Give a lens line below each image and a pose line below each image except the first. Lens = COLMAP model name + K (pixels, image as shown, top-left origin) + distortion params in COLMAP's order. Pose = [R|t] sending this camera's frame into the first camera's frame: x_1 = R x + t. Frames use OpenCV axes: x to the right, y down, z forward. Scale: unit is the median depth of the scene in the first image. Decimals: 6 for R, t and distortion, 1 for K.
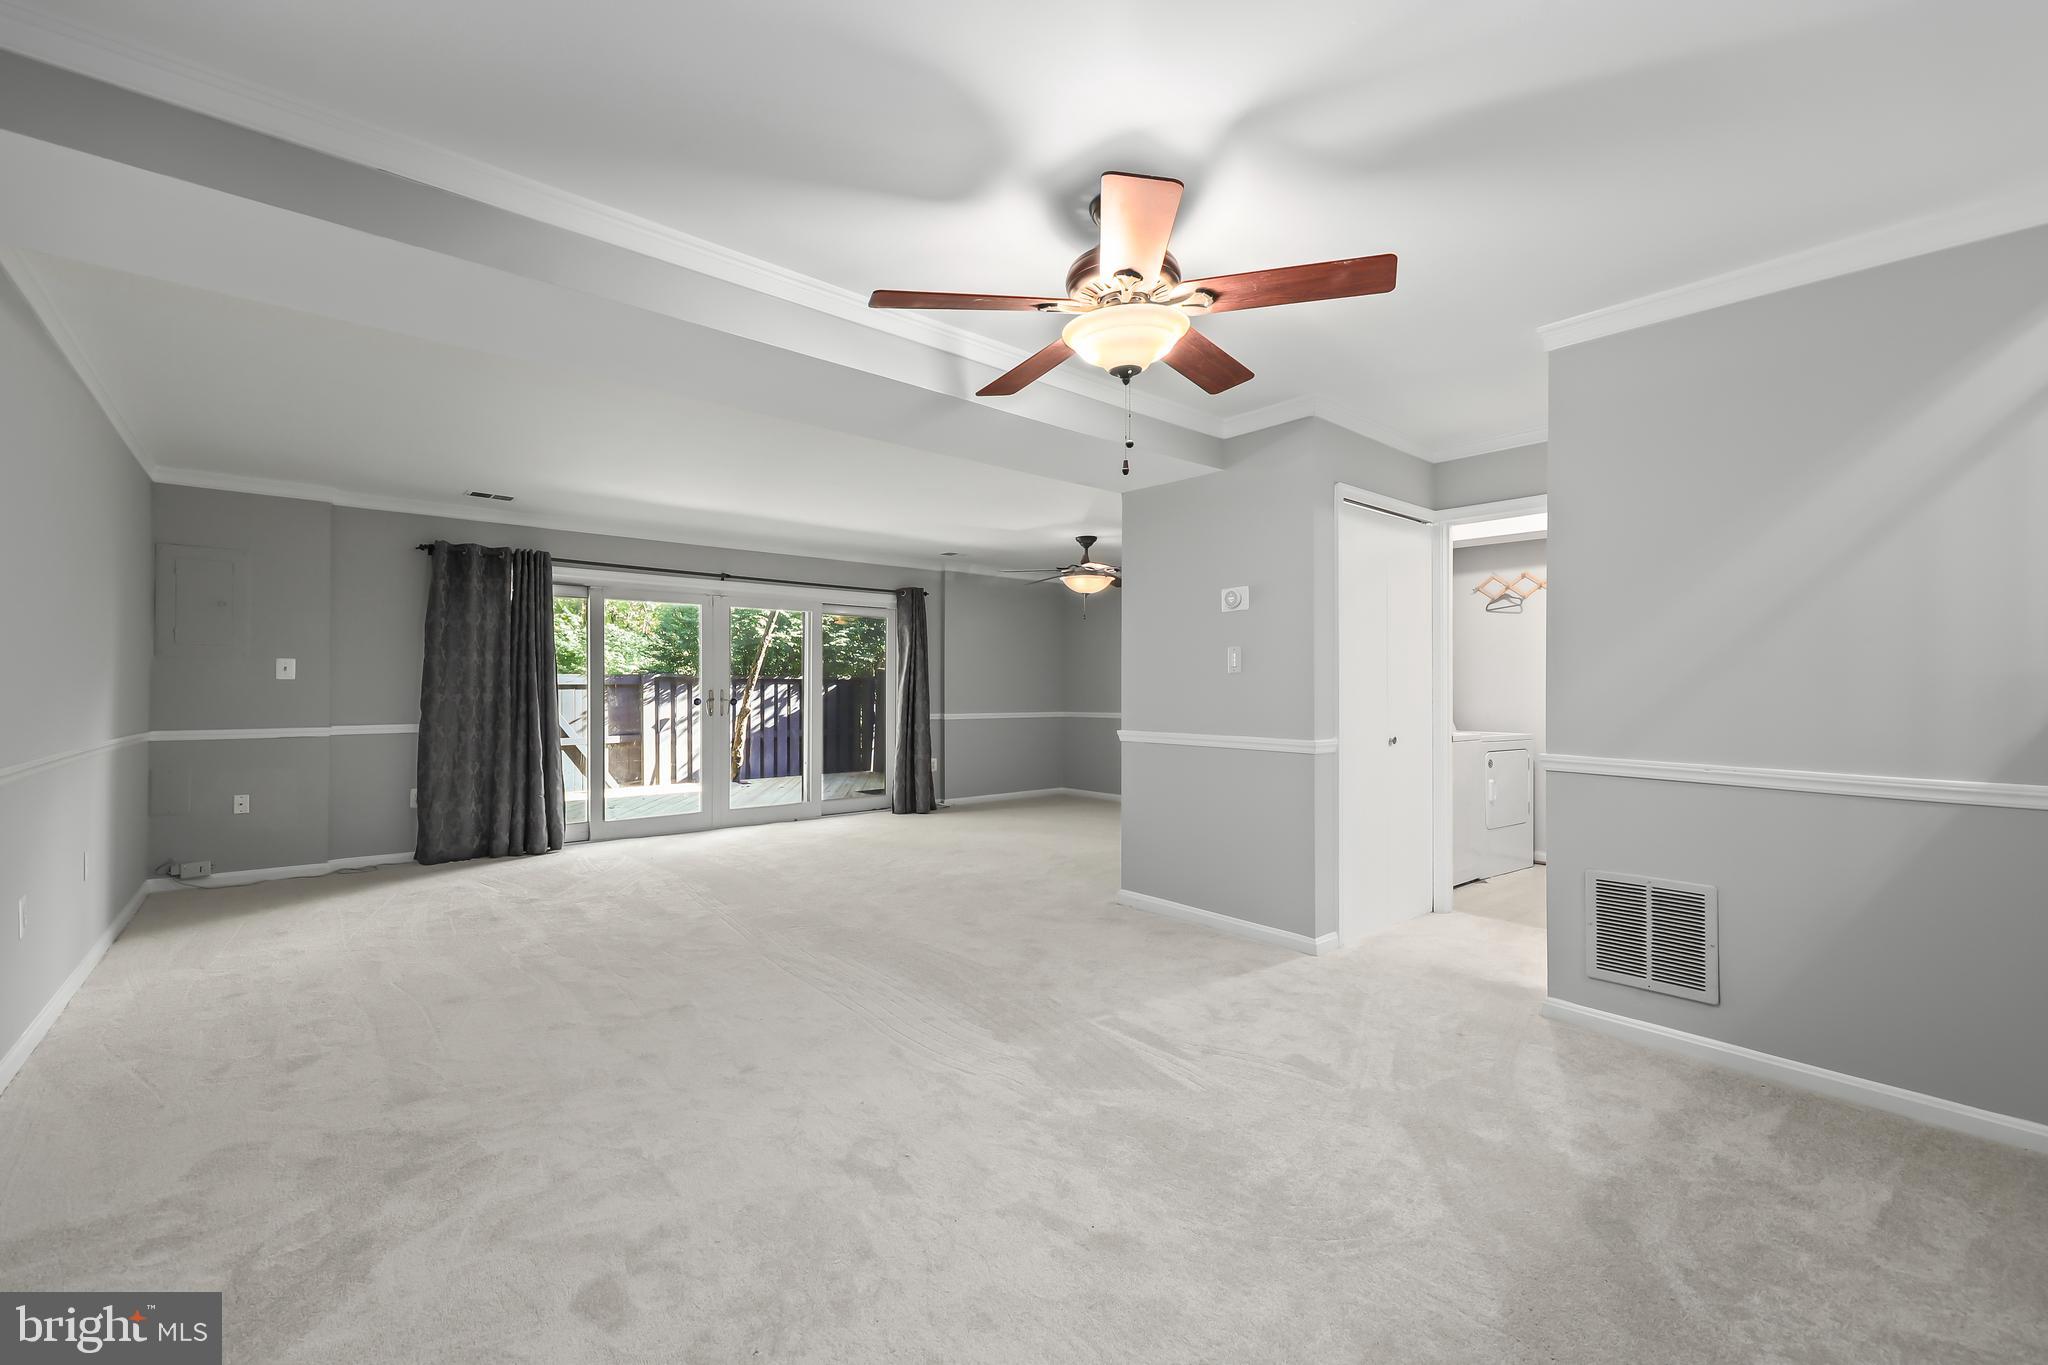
lens RADIAL K [[832.1, 0, 1025.3], [0, 832.1, 686.6], [0, 0, 1]] dist [-0.000303, 0.000403]
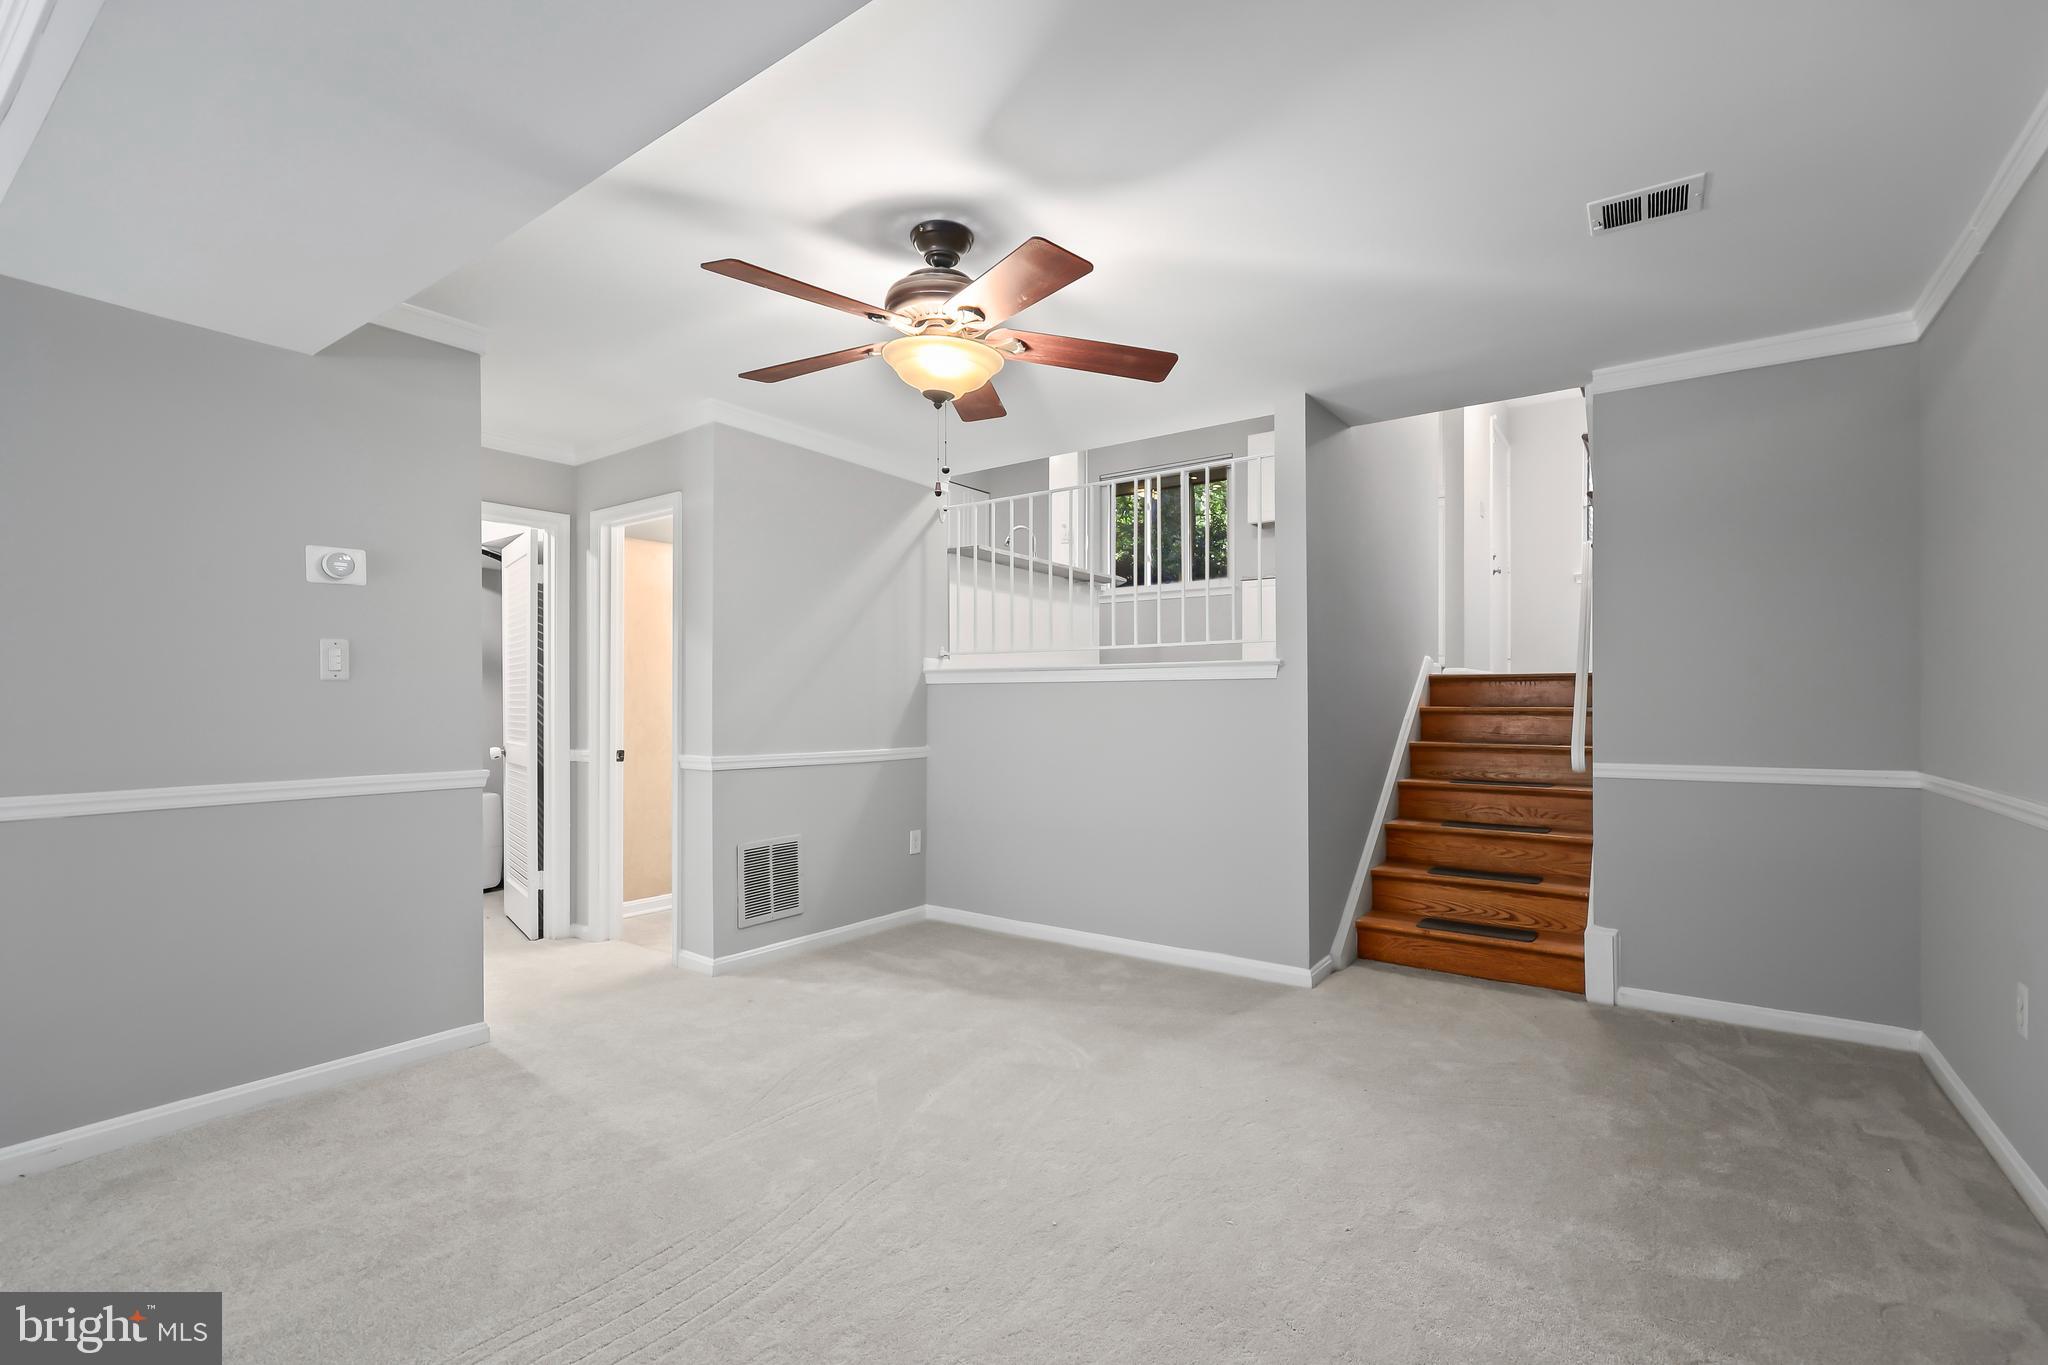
lens RADIAL K [[910.0, 0, 1026.1], [0, 910.0, 693.0], [0, 0, 1]] dist [-0.000227, 0.000012]
pose [[-0.226438, 0.007824, 0.973994, -0.768036], [0.001681, 0.999969, -0.007642, 0.000531], [-0.974024, -0.000094, -0.226444, 0.879011]]
